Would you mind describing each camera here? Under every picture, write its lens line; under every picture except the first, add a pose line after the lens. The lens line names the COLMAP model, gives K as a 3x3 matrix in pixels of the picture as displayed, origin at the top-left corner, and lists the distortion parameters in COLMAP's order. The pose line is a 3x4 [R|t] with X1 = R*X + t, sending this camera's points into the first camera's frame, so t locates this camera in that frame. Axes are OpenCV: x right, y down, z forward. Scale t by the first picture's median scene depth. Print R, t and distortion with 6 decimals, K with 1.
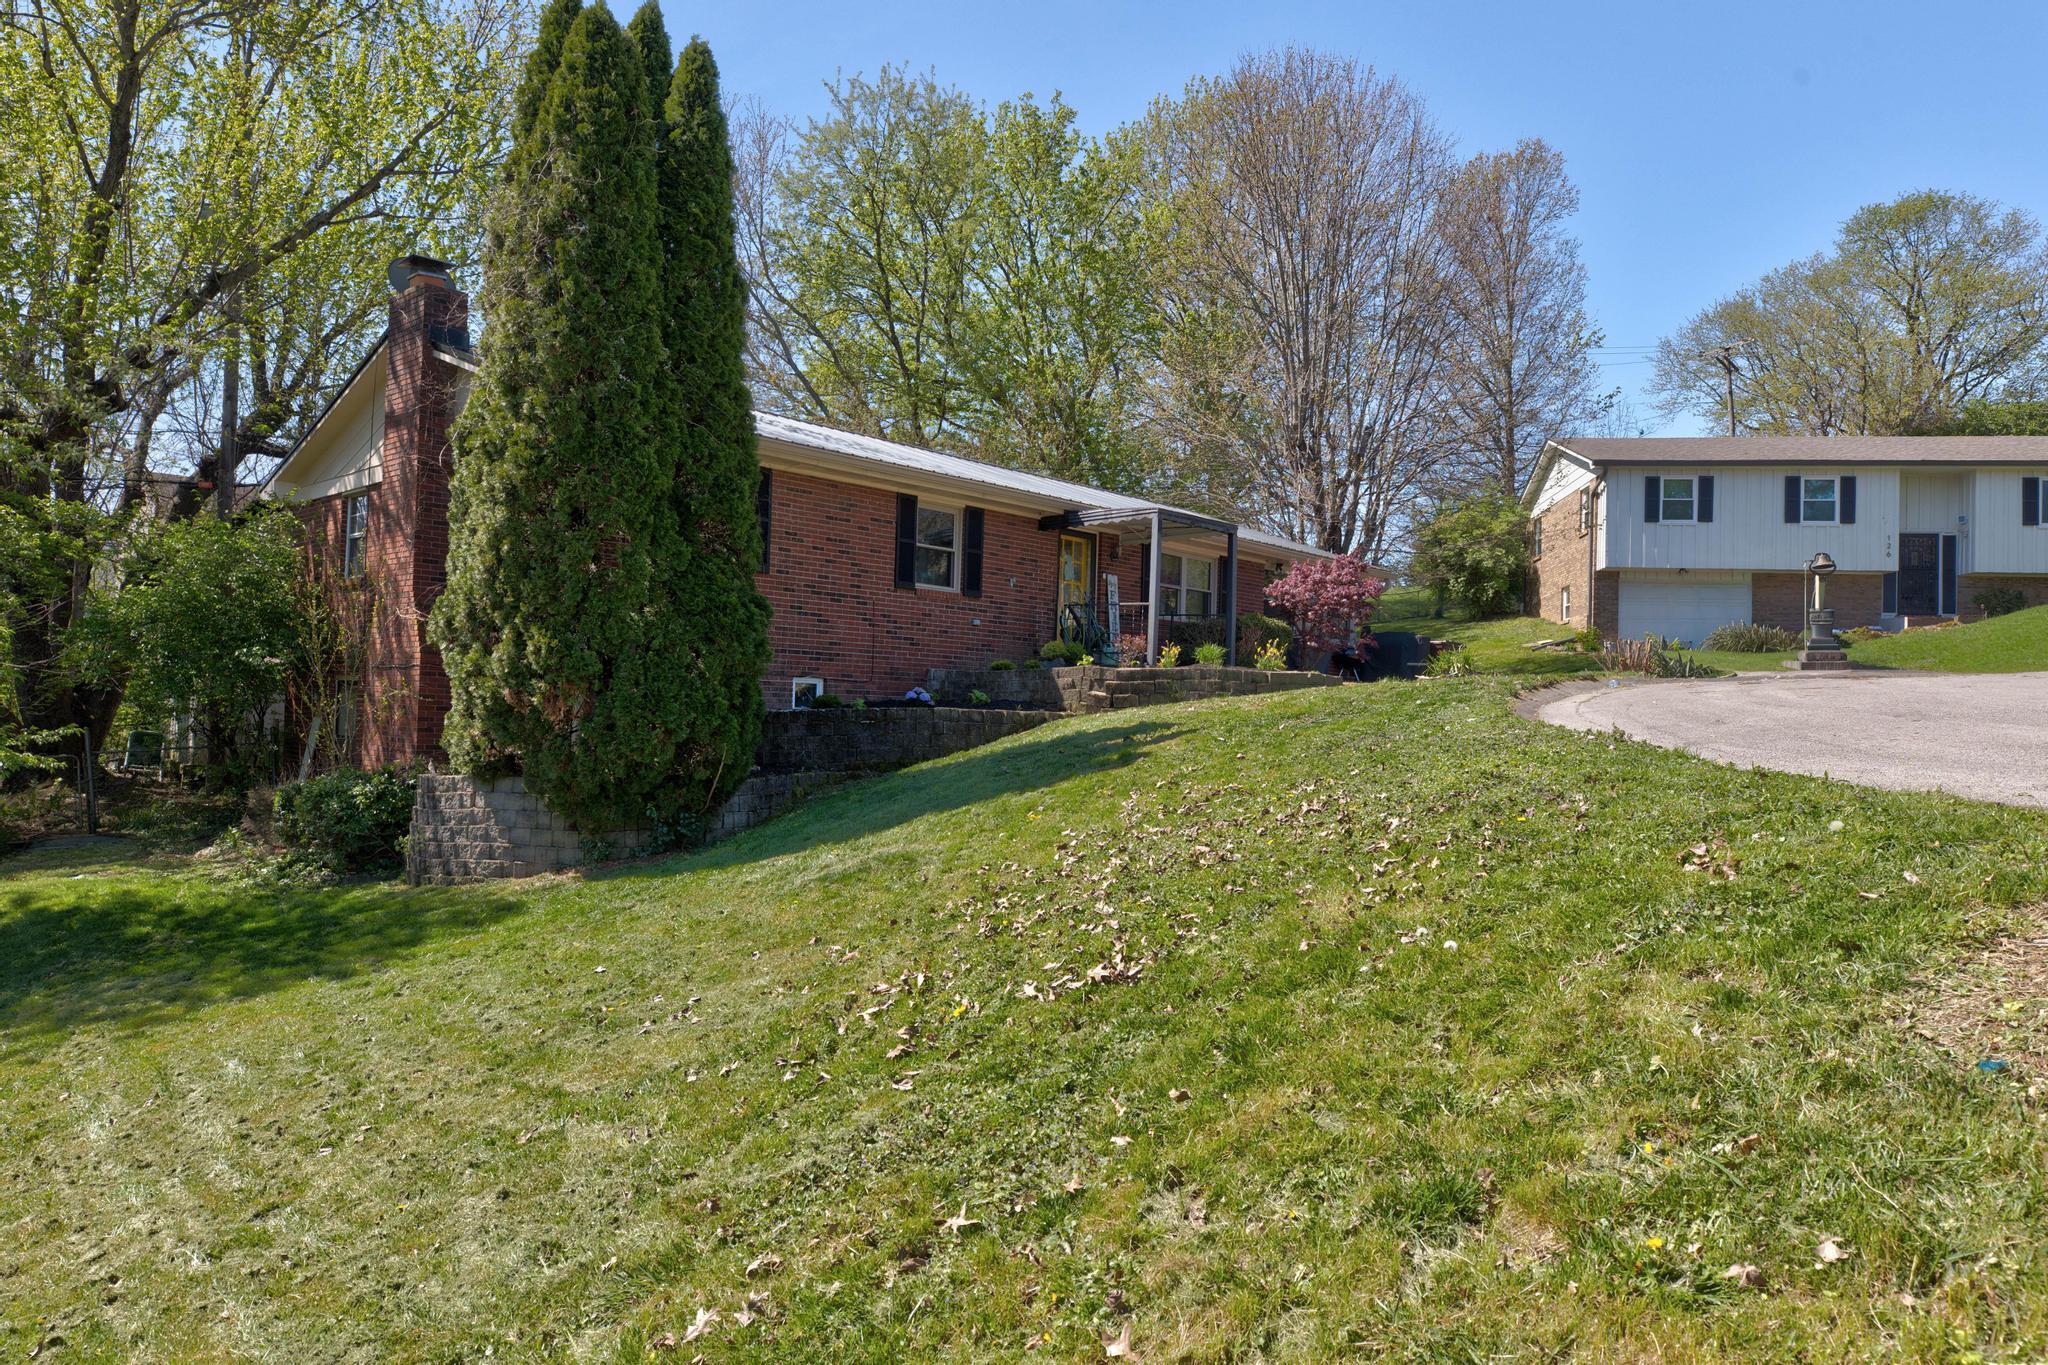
lens RADIAL K [[1348.3, 0, 1024.0], [0, 1348.3, 682.5], [0, 0, 1]] dist [0.027409, -0.001496]
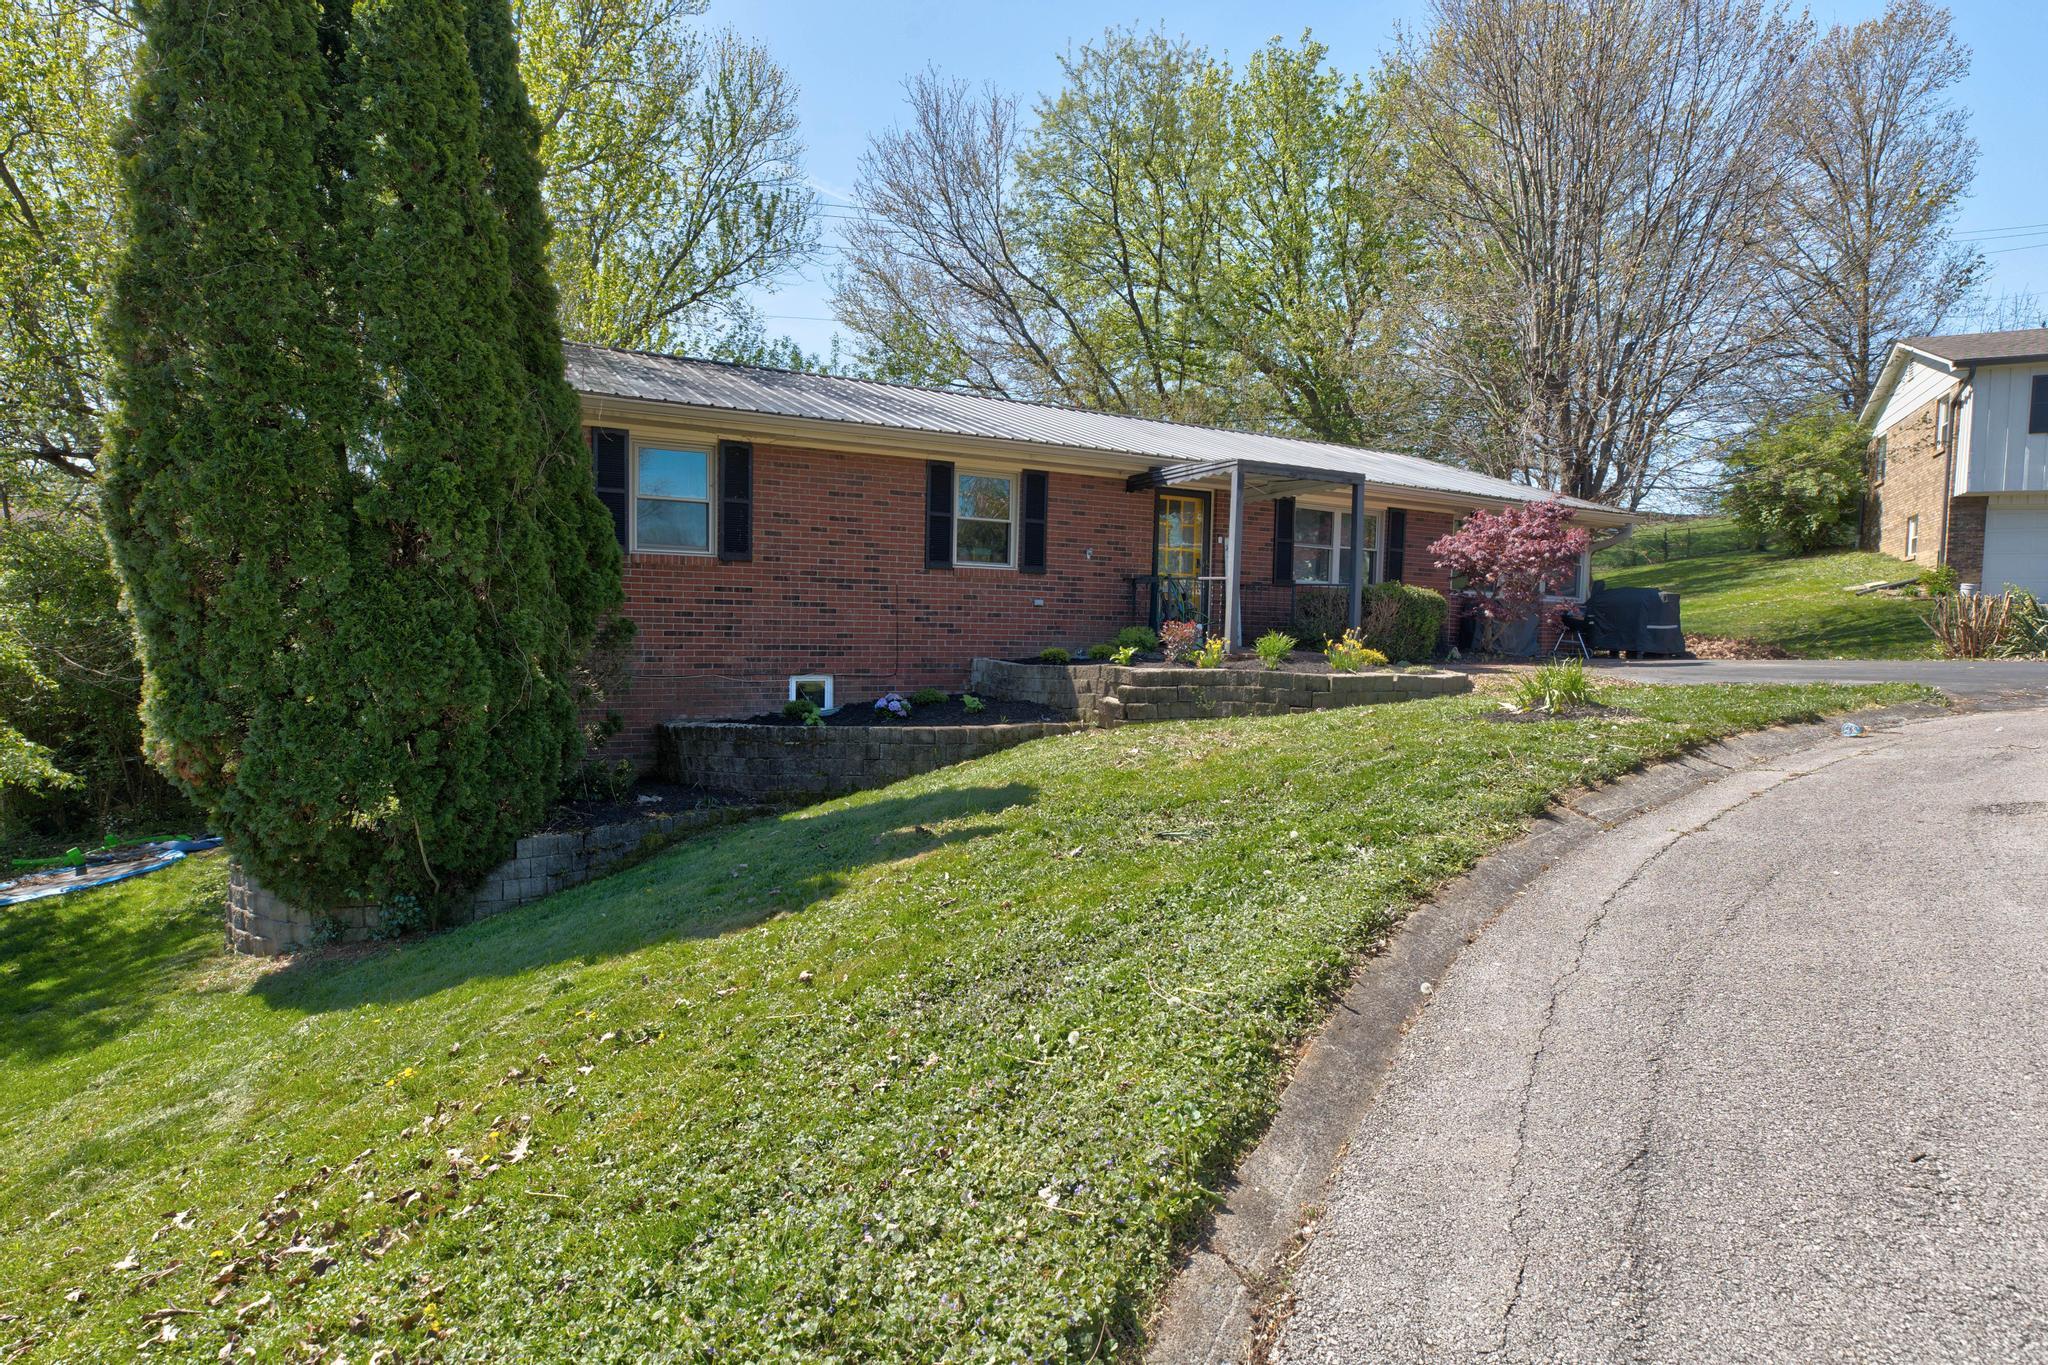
lens RADIAL K [[1074.2, 0, 1024.0], [0, 1074.2, 682.5], [0, 0, 1]] dist [0.001405, 0.002459]
pose [[0.943771, 0.009253, -0.330470, 0.105061], [0.014493, 0.997489, 0.069319, -0.023042], [0.330281, -0.070211, 0.941268, 0.186068]]
